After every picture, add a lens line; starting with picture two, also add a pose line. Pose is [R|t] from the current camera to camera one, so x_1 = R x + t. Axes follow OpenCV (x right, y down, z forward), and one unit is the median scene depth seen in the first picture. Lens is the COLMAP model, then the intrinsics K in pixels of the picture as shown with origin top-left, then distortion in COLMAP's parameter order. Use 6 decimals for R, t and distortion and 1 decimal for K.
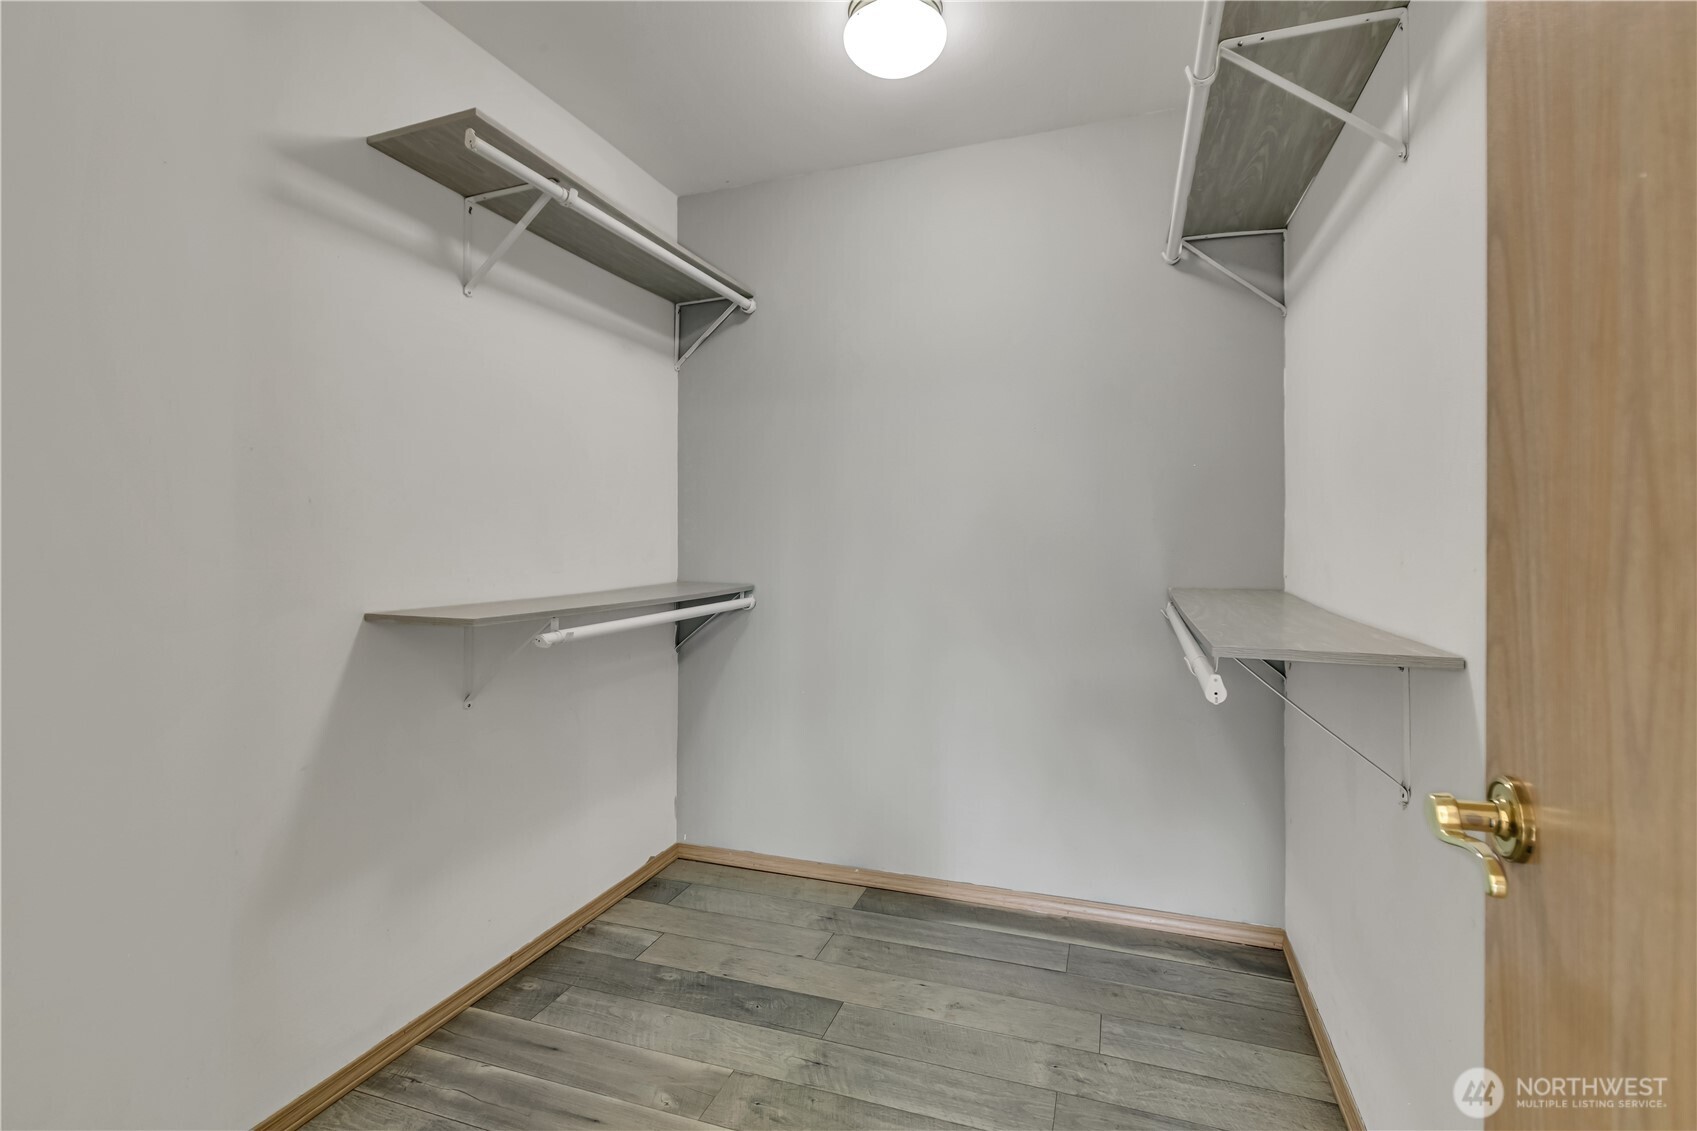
lens RADIAL K [[772.1, 0, 855.0], [0, 772.1, 534.9], [0, 0, 1]] dist [0.000499, -0.000759]
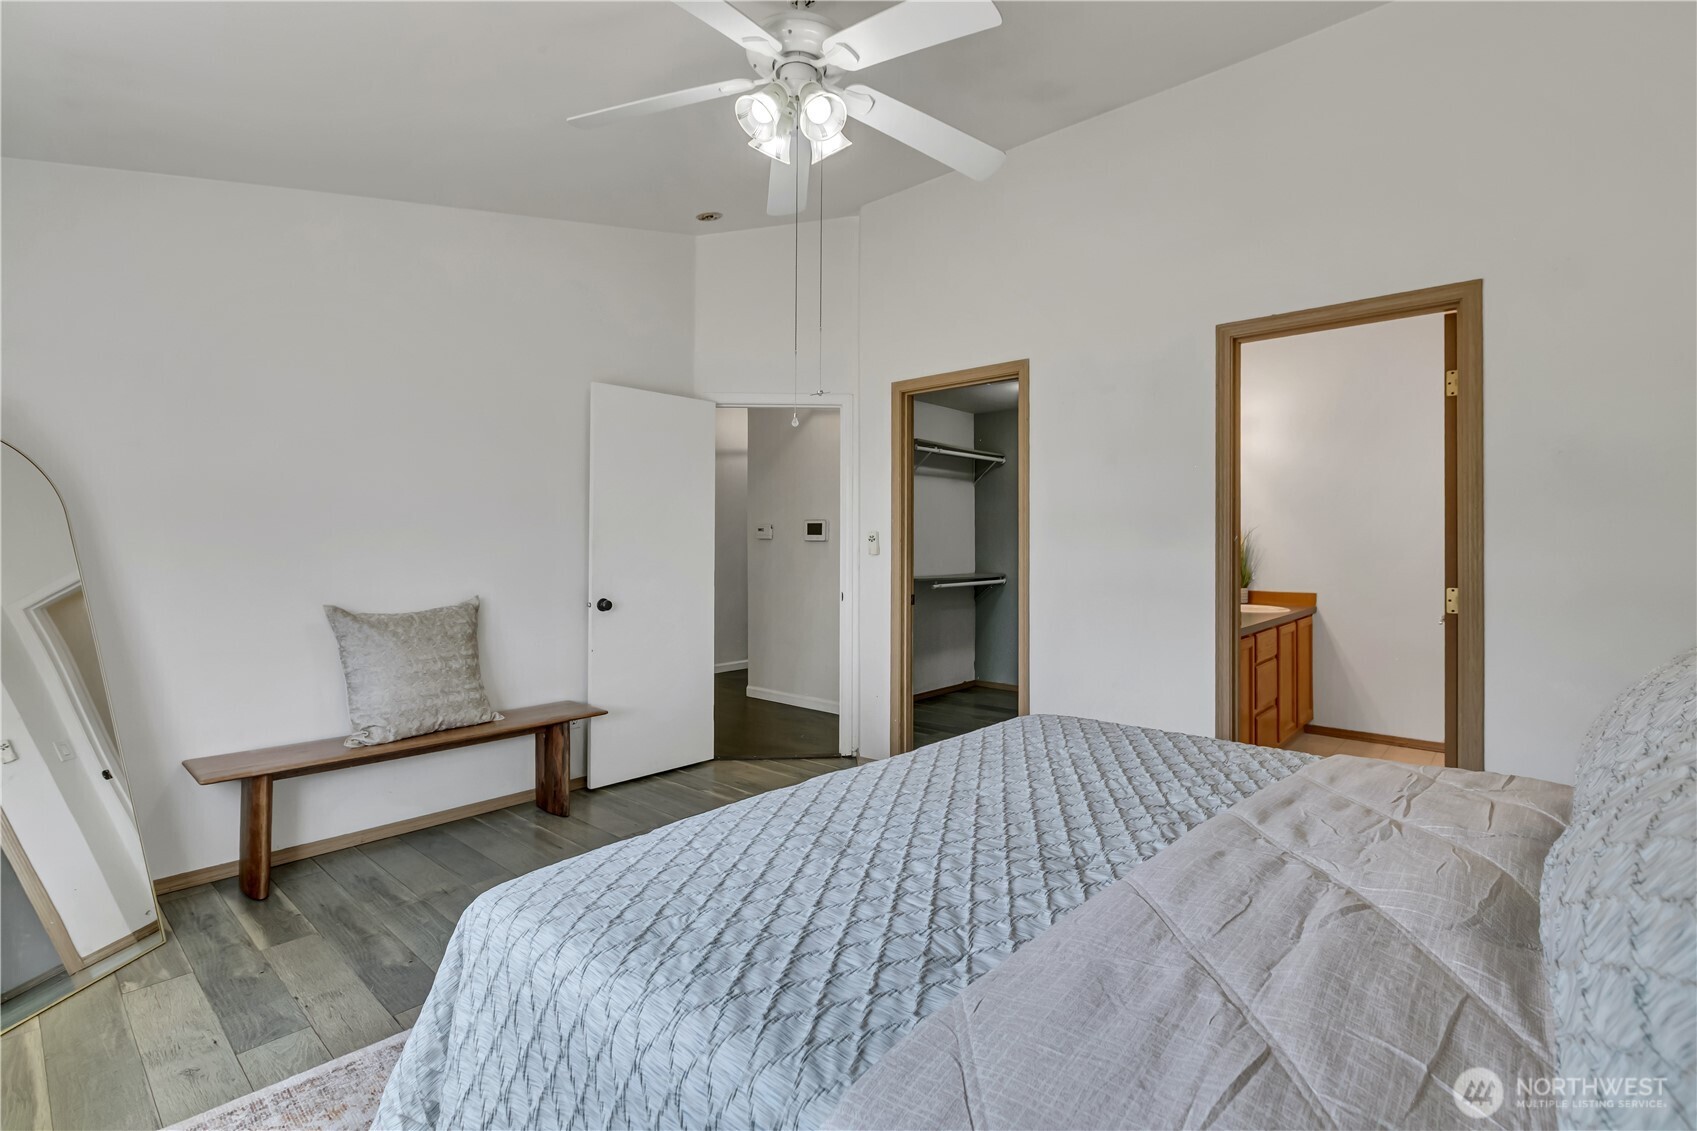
lens RADIAL K [[772.1, 0, 855.0], [0, 772.1, 534.9], [0, 0, 1]] dist [0.000499, -0.000759]
pose [[0.928254, -0.006078, -0.371898, 0.342367], [0.001142, 0.999908, -0.013491, -0.026924], [0.371946, 0.012098, 0.928175, -1.472543]]
